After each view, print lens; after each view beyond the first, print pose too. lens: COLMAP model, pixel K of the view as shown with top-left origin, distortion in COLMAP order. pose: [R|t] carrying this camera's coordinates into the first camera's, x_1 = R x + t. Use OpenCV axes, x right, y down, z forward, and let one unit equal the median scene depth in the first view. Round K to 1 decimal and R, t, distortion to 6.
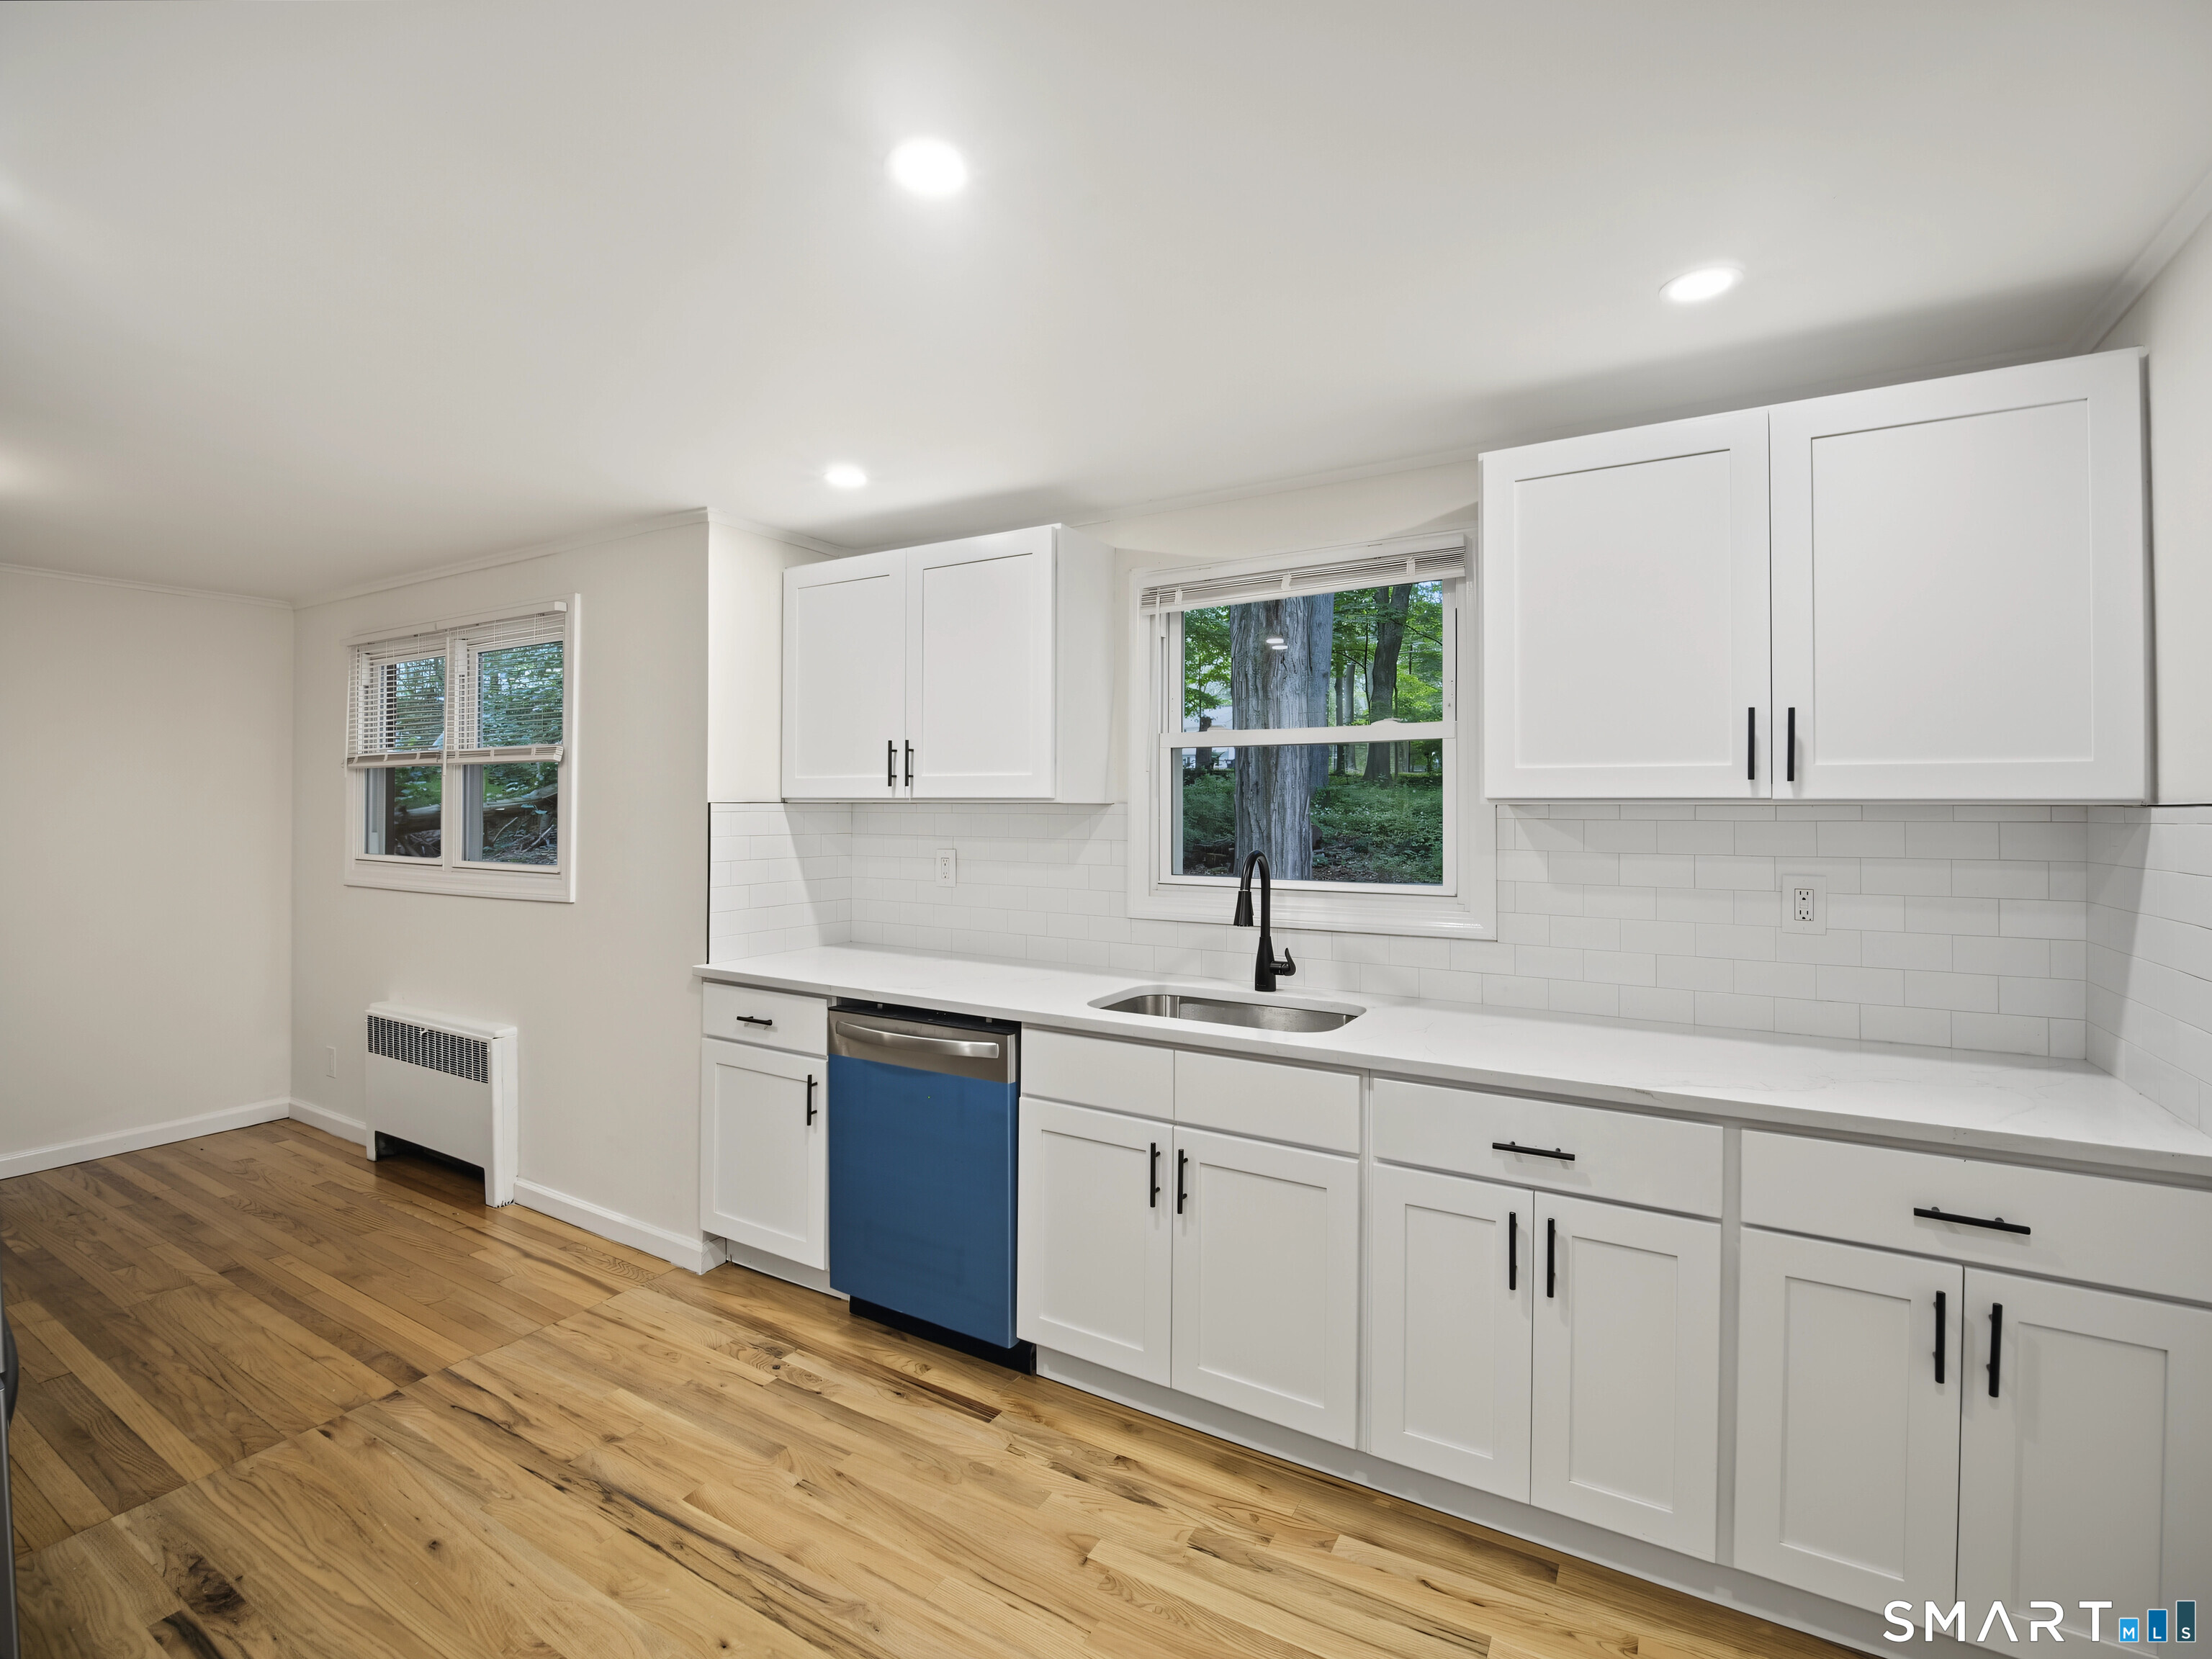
lens RADIAL K [[1017.0, 0, 1102.2], [0, 1017.0, 800.3], [0, 0, 1]] dist [-0.016635, -0.000573]
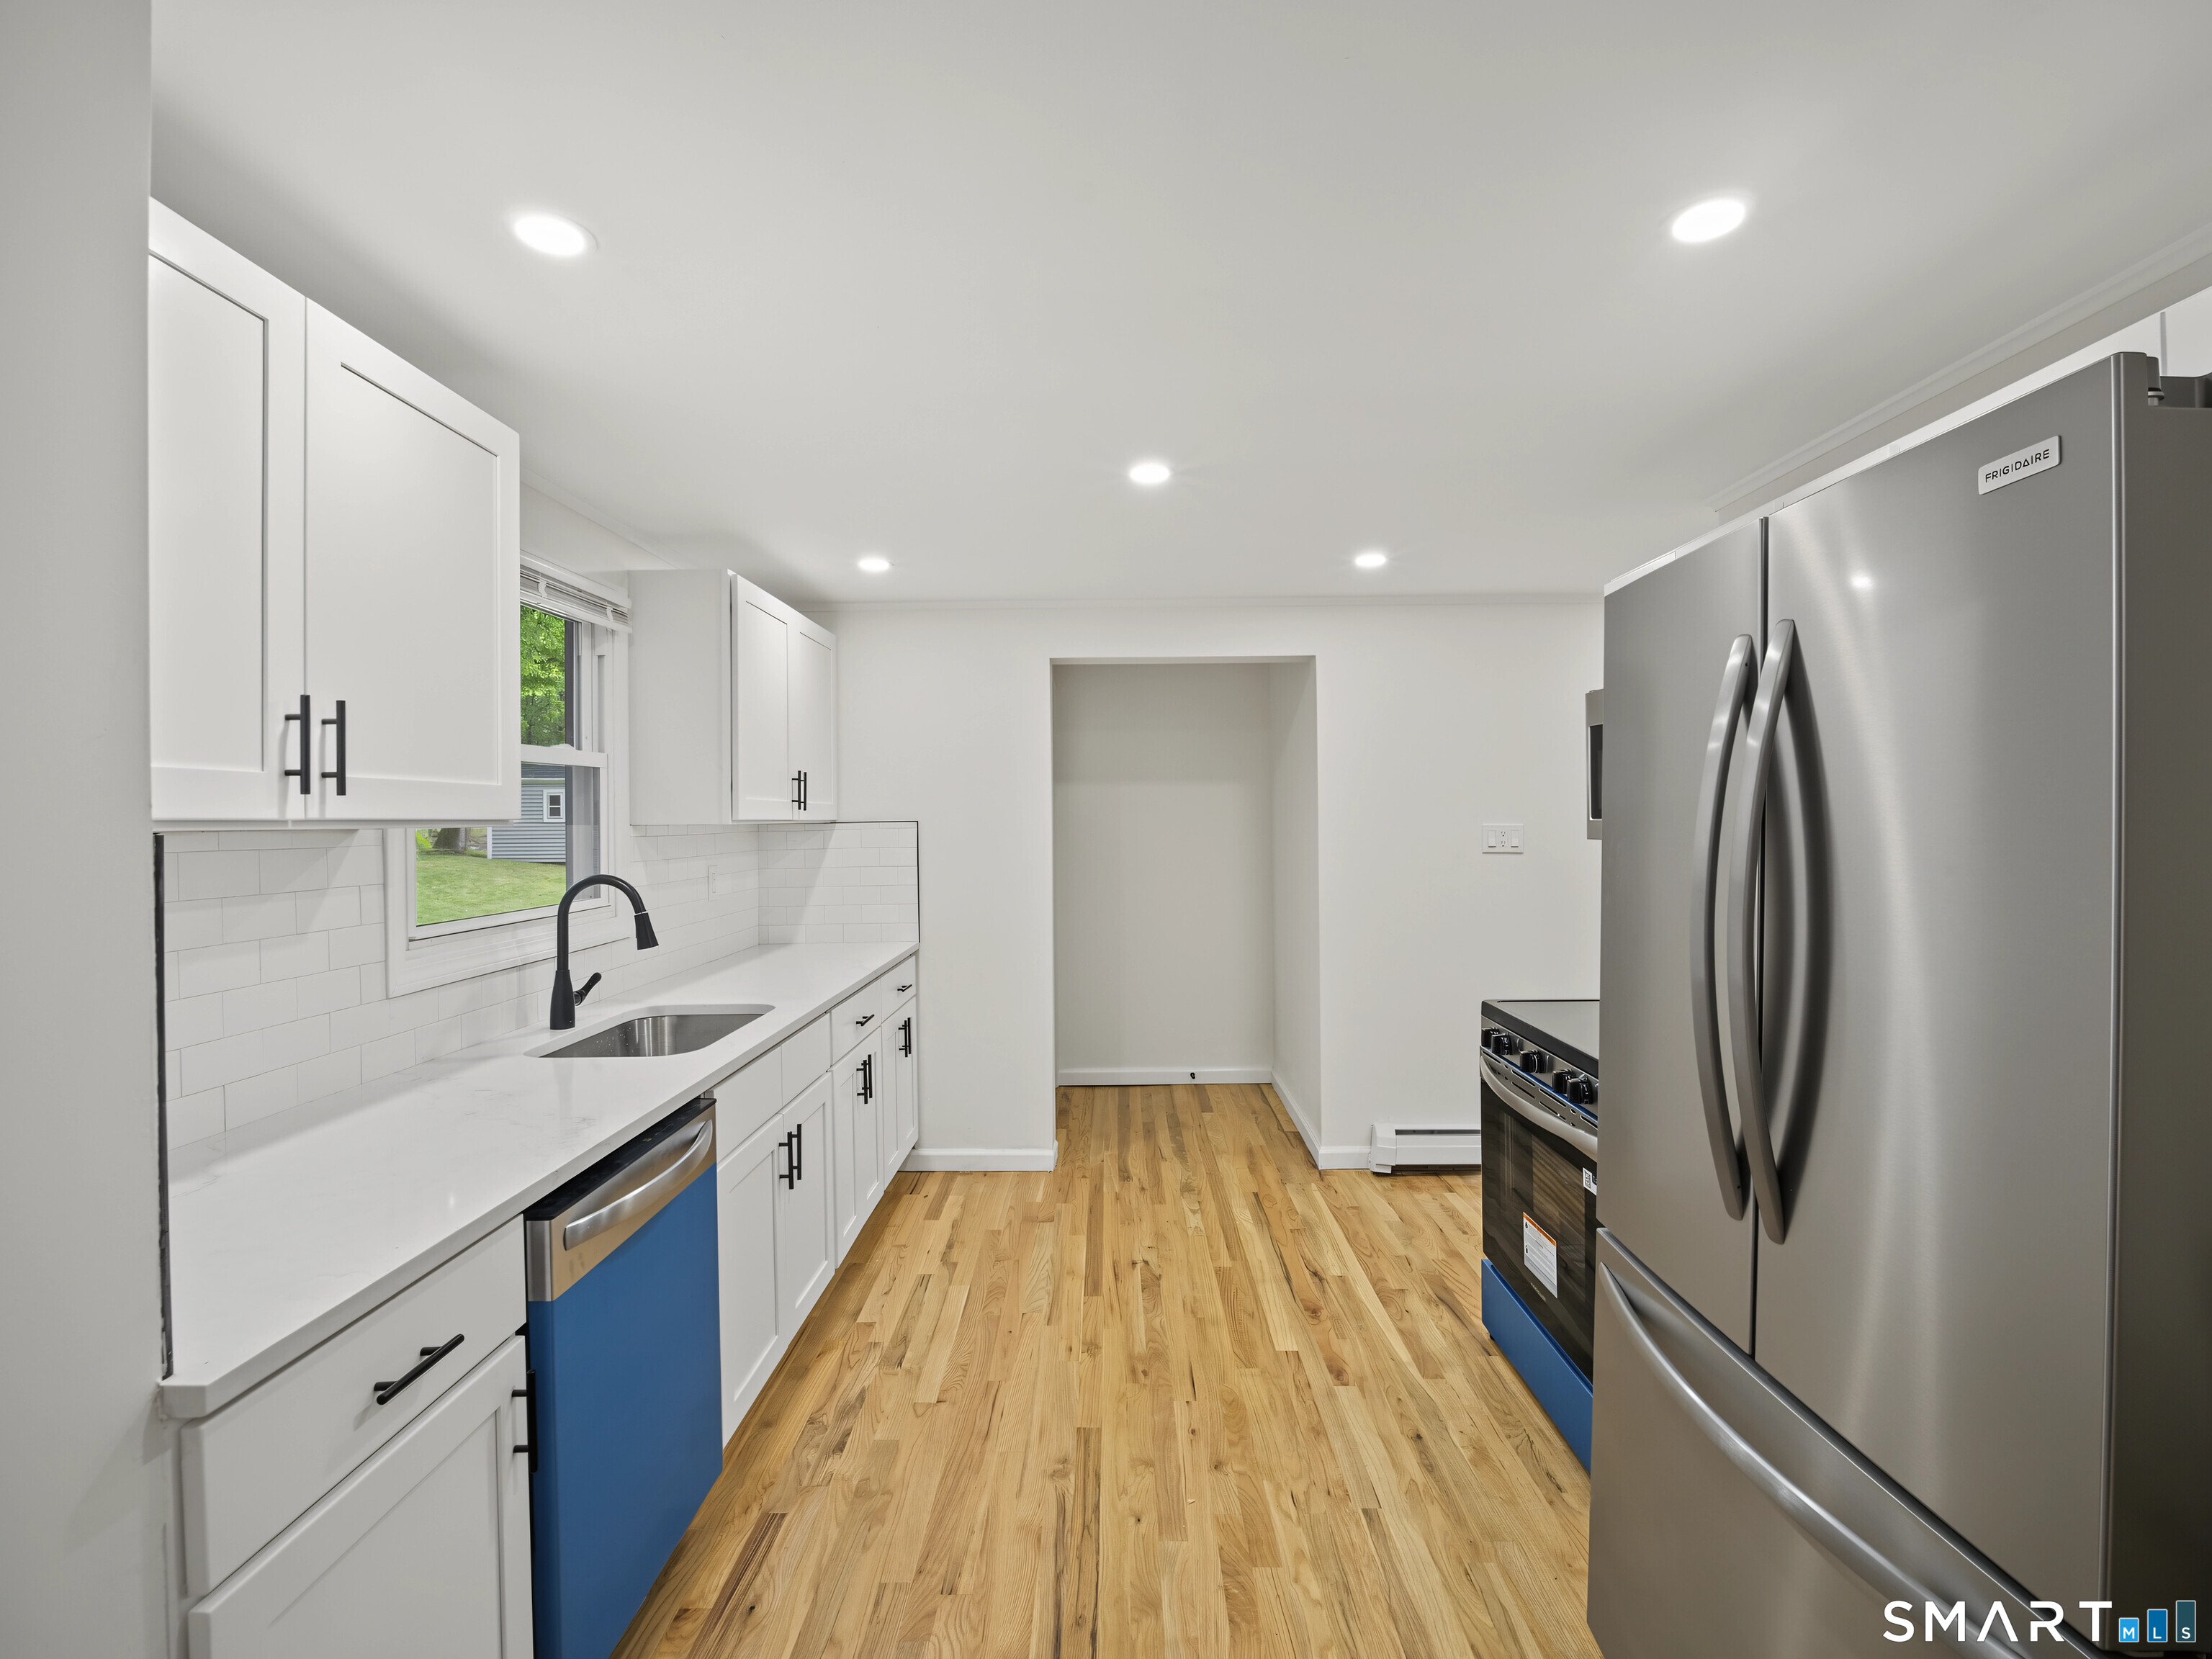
lens RADIAL K [[1017.0, 0, 1102.2], [0, 1017.0, 800.3], [0, 0, 1]] dist [-0.016635, -0.000573]
pose [[-0.504001, 0.014599, 0.863580, -1.008852], [-0.007413, 0.999747, -0.021227, -0.005117], [-0.863671, -0.017100, -0.503765, 1.180144]]
